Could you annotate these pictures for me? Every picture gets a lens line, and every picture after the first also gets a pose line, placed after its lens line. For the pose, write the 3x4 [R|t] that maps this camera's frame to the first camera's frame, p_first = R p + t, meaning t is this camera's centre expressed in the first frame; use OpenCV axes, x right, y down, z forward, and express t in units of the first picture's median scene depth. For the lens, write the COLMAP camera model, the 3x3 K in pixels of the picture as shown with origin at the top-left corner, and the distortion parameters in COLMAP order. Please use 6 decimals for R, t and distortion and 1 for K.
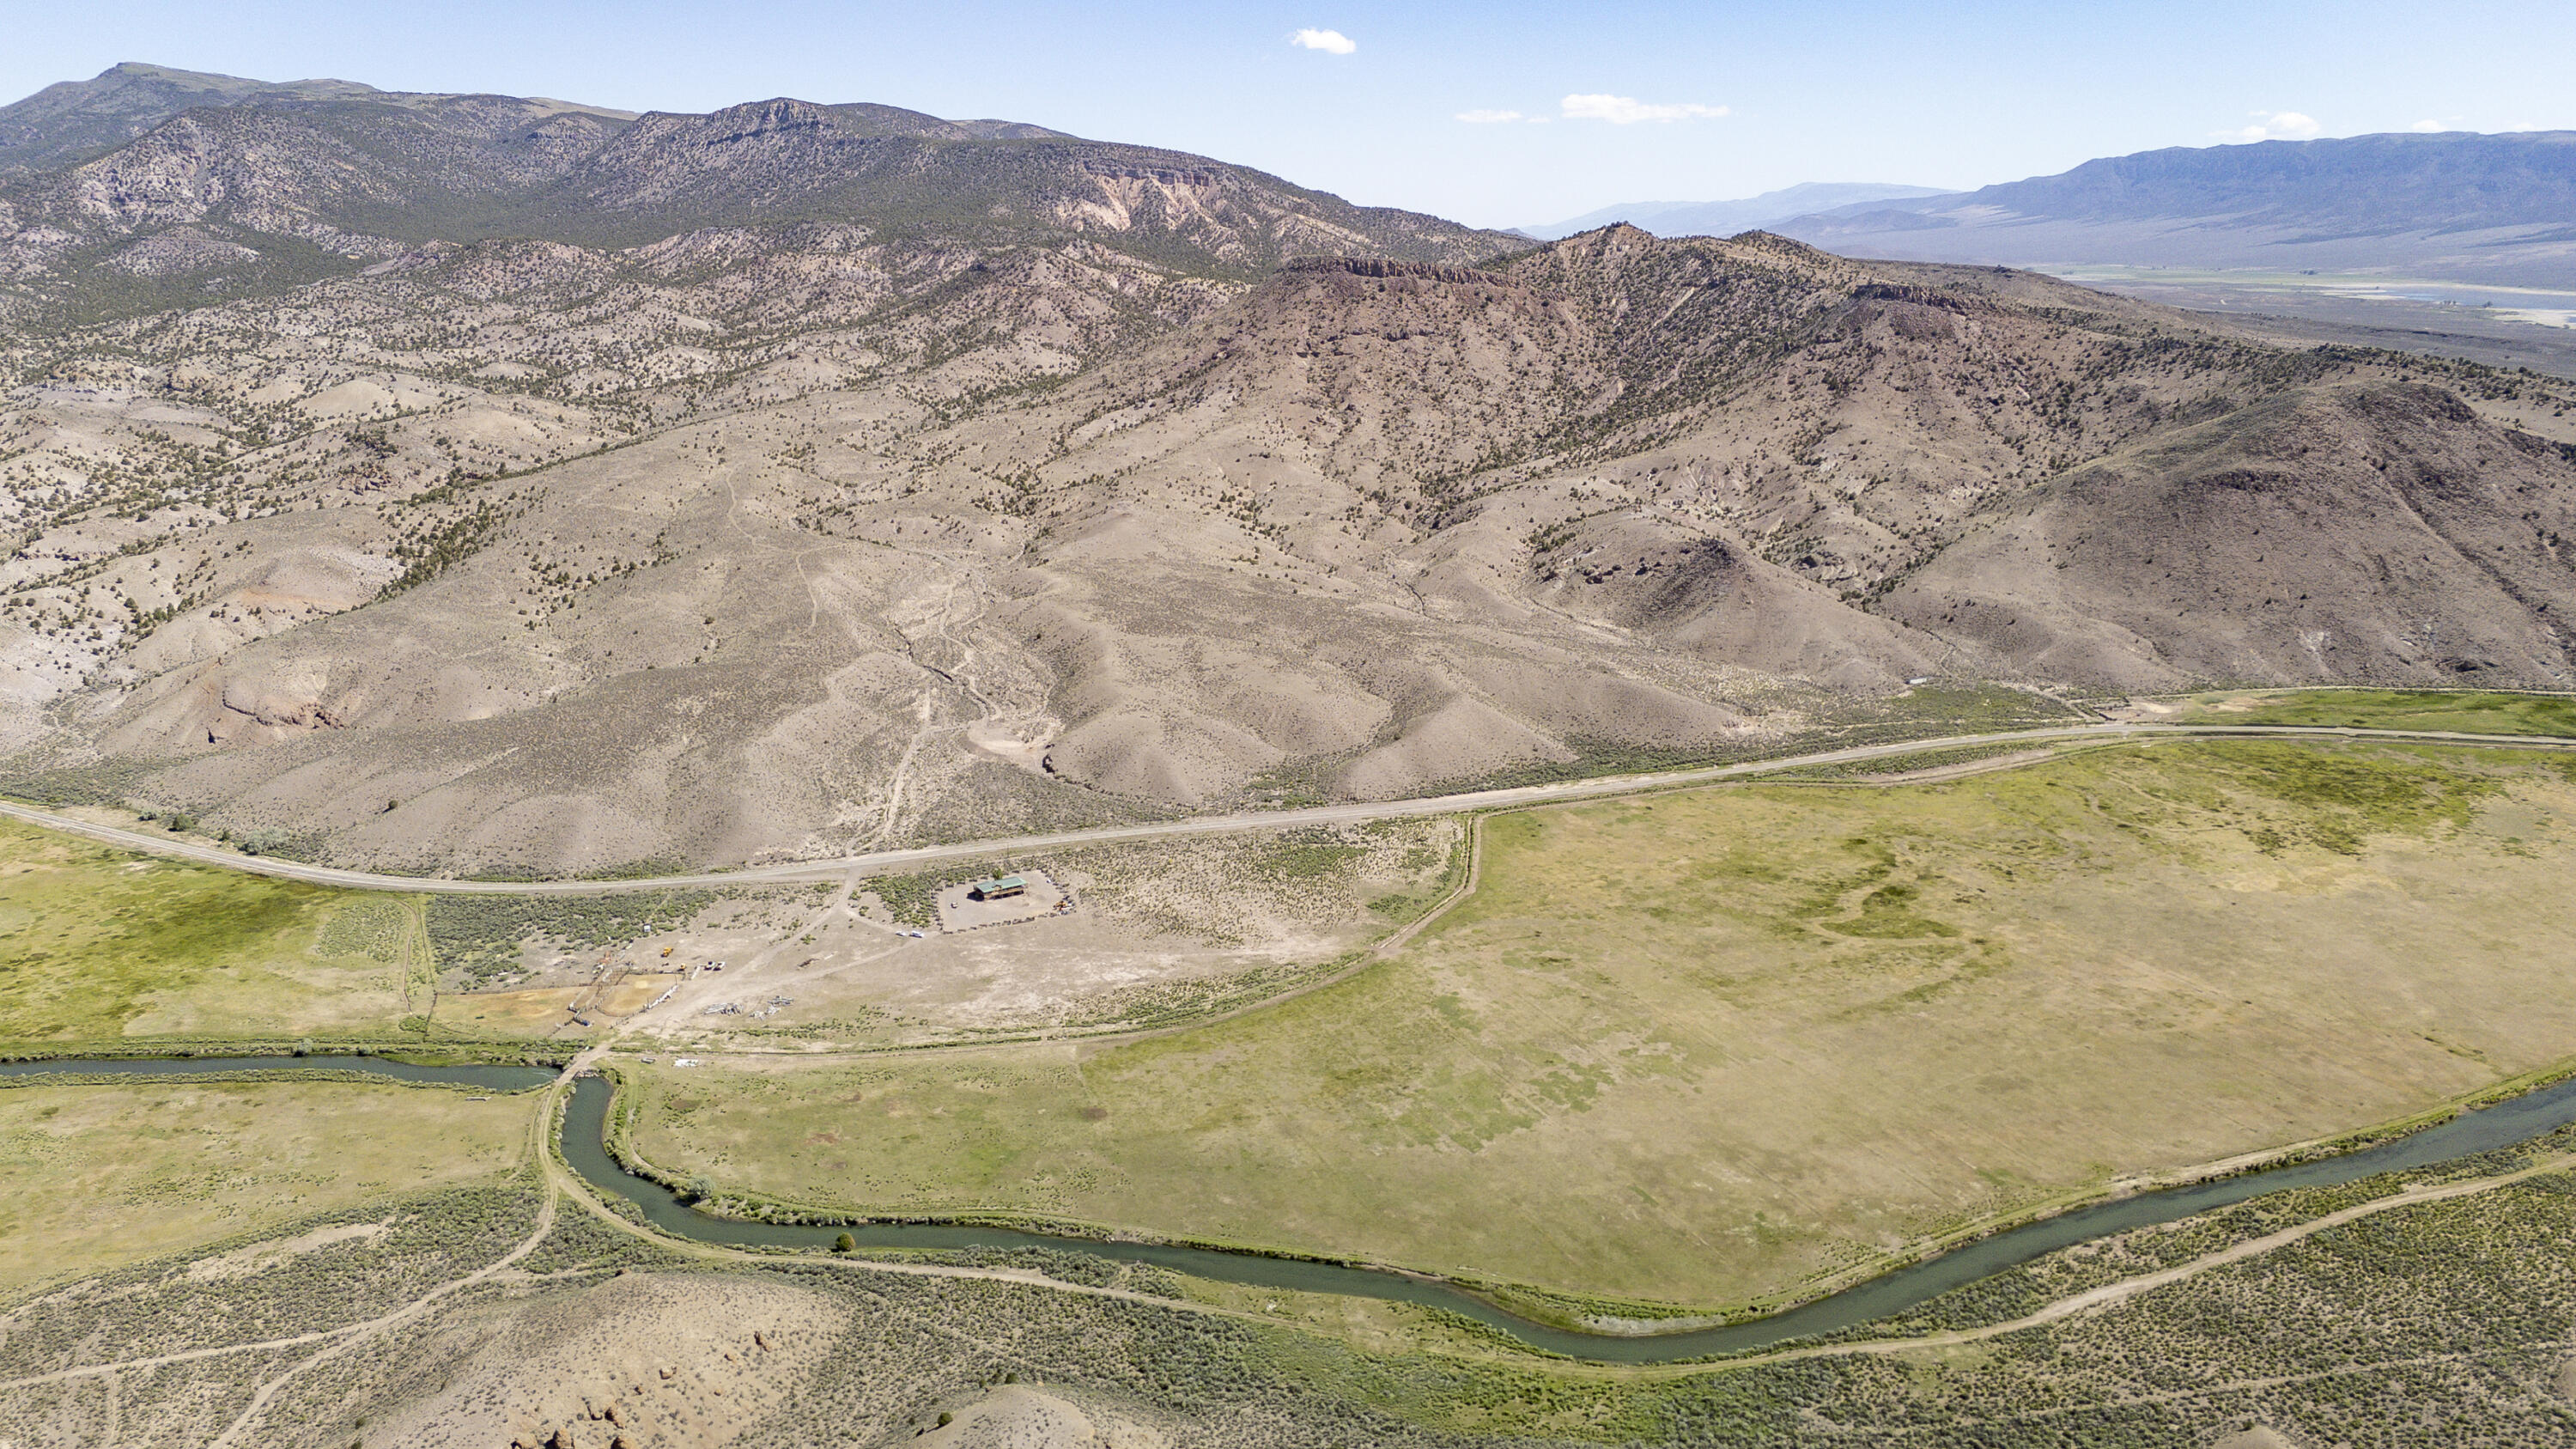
lens RADIAL K [[1883.2, 0, 1298.9], [0, 1883.2, 730.8], [0, 0, 1]] dist [0.093320, -0.096030]
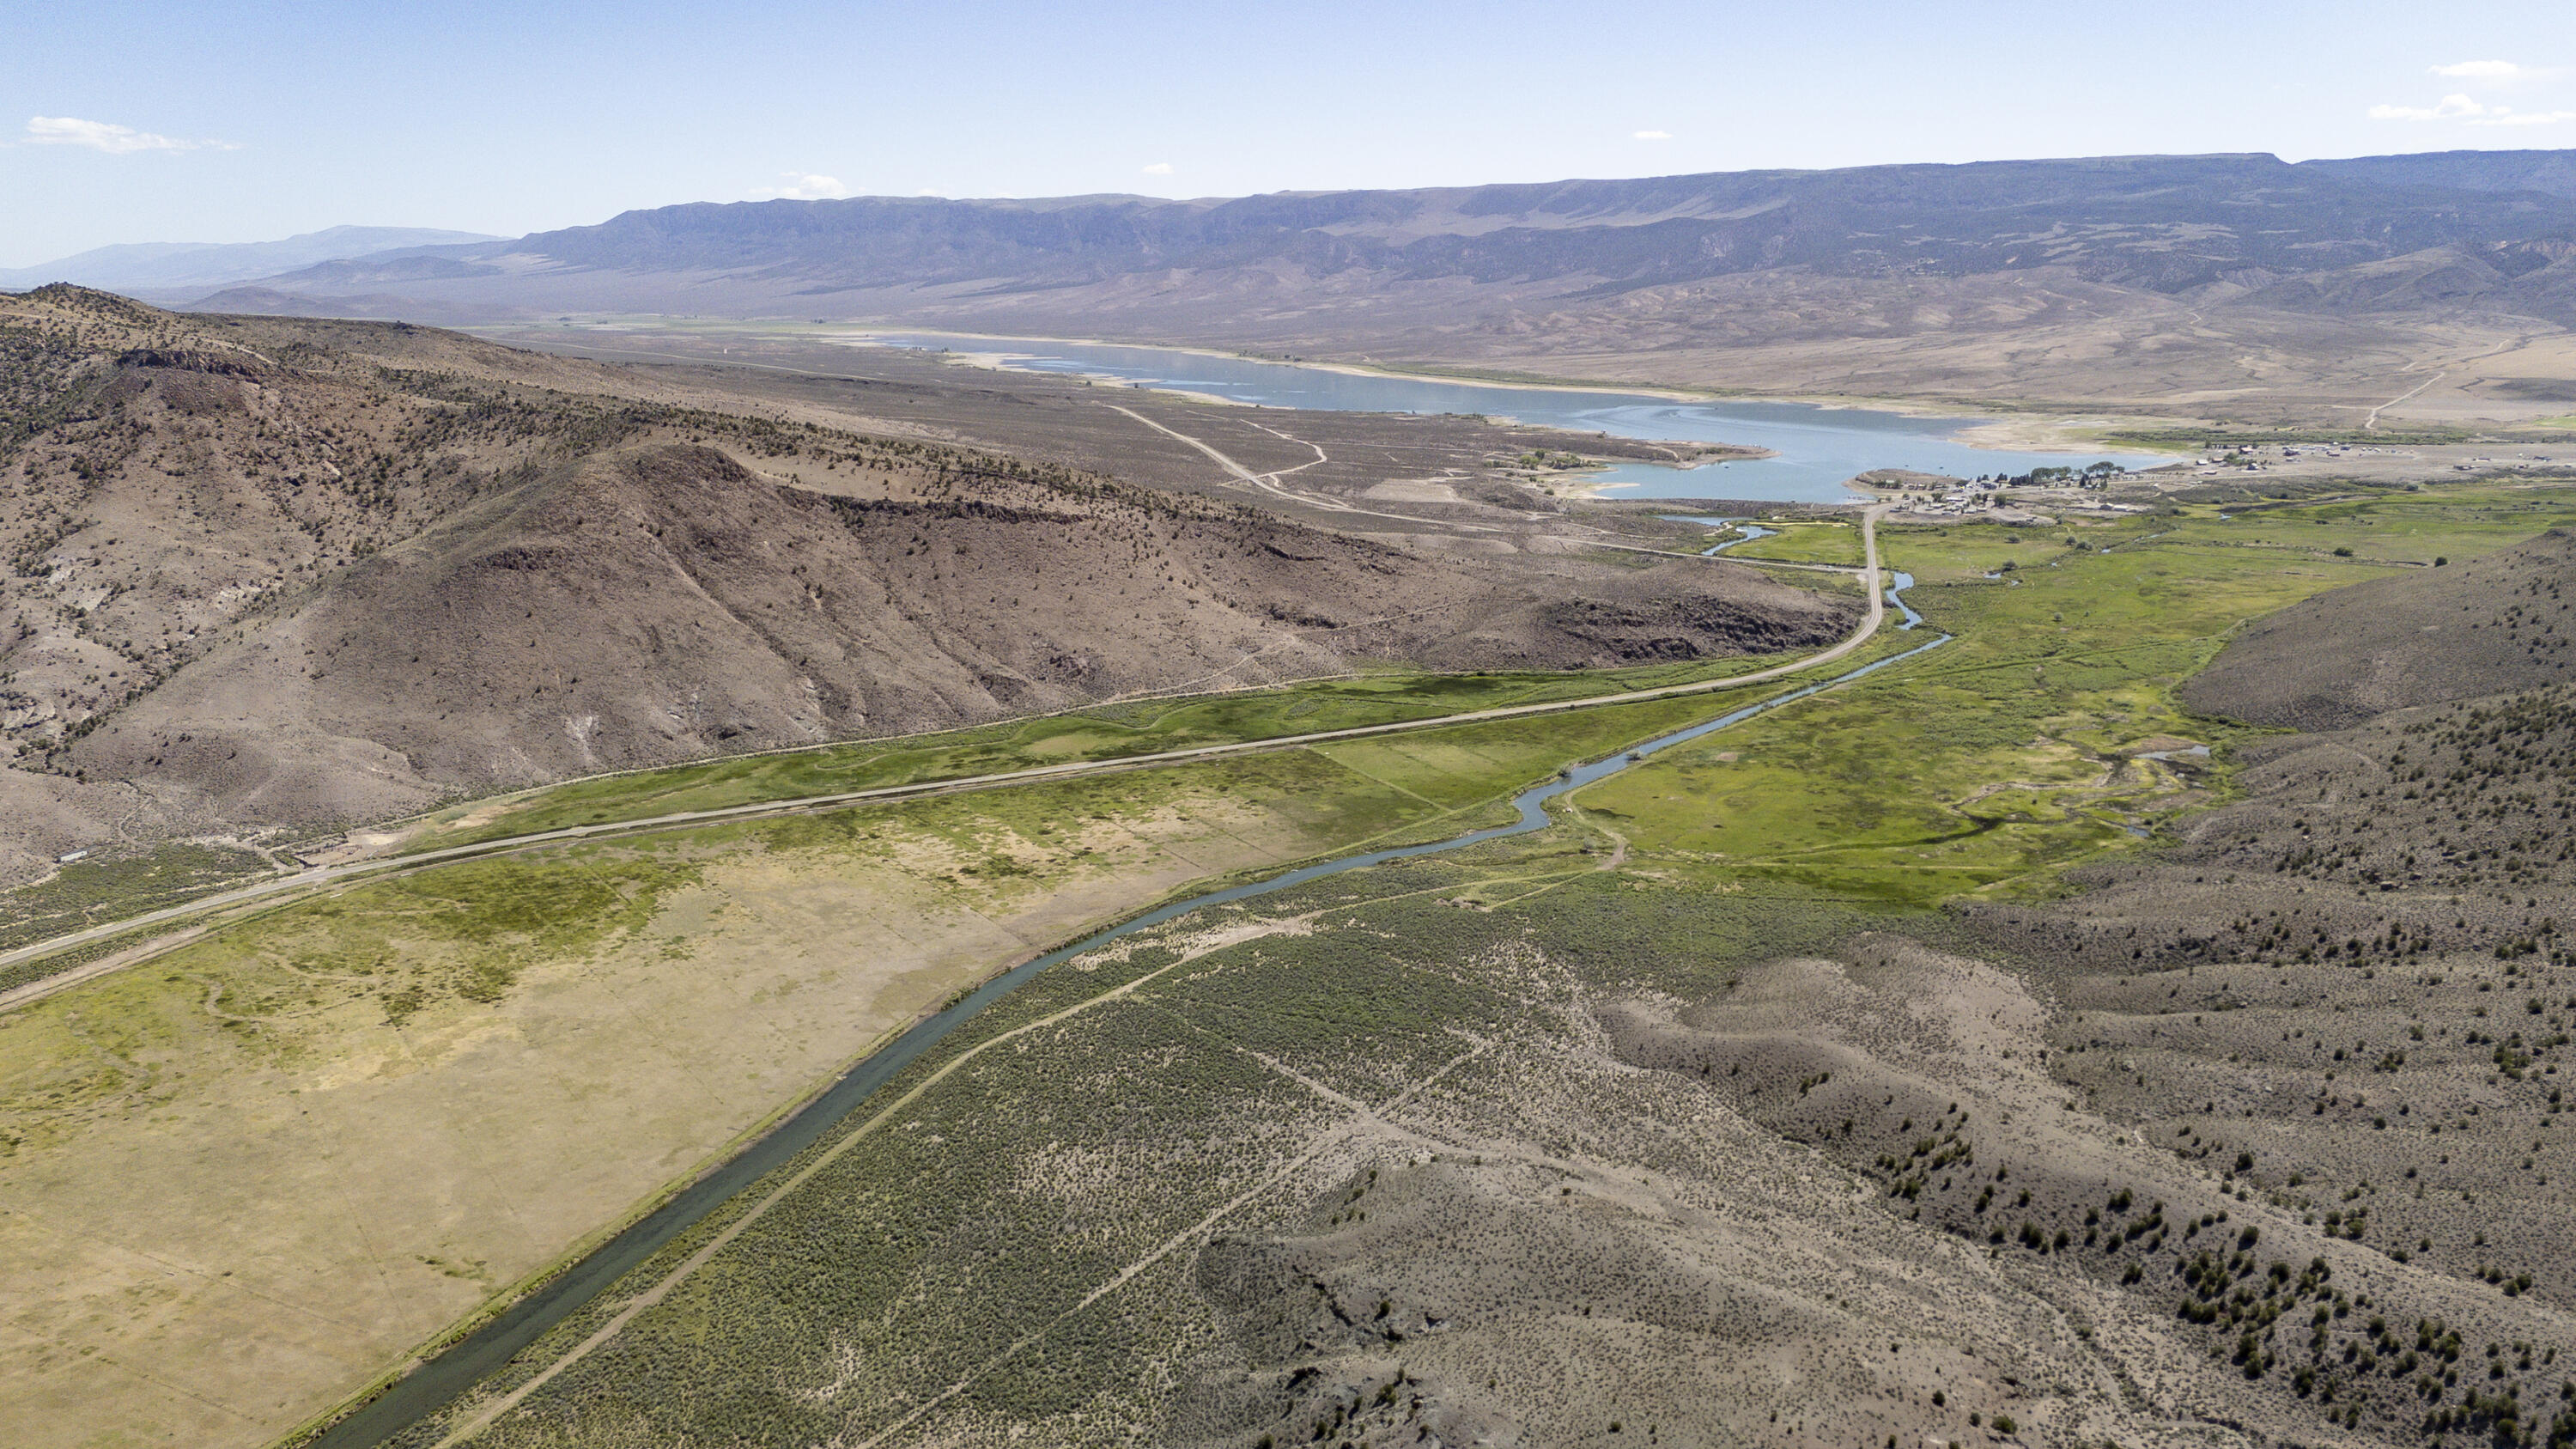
lens RADIAL K [[1883.2, 0, 1298.9], [0, 1883.2, 730.8], [0, 0, 1]] dist [0.093320, -0.096030]
pose [[0.768252, -0.154462, 0.621233, 0.189012], [0.169089, 0.984951, 0.035791, -0.016641], [-0.617412, 0.077547, 0.782808, 0.042893]]
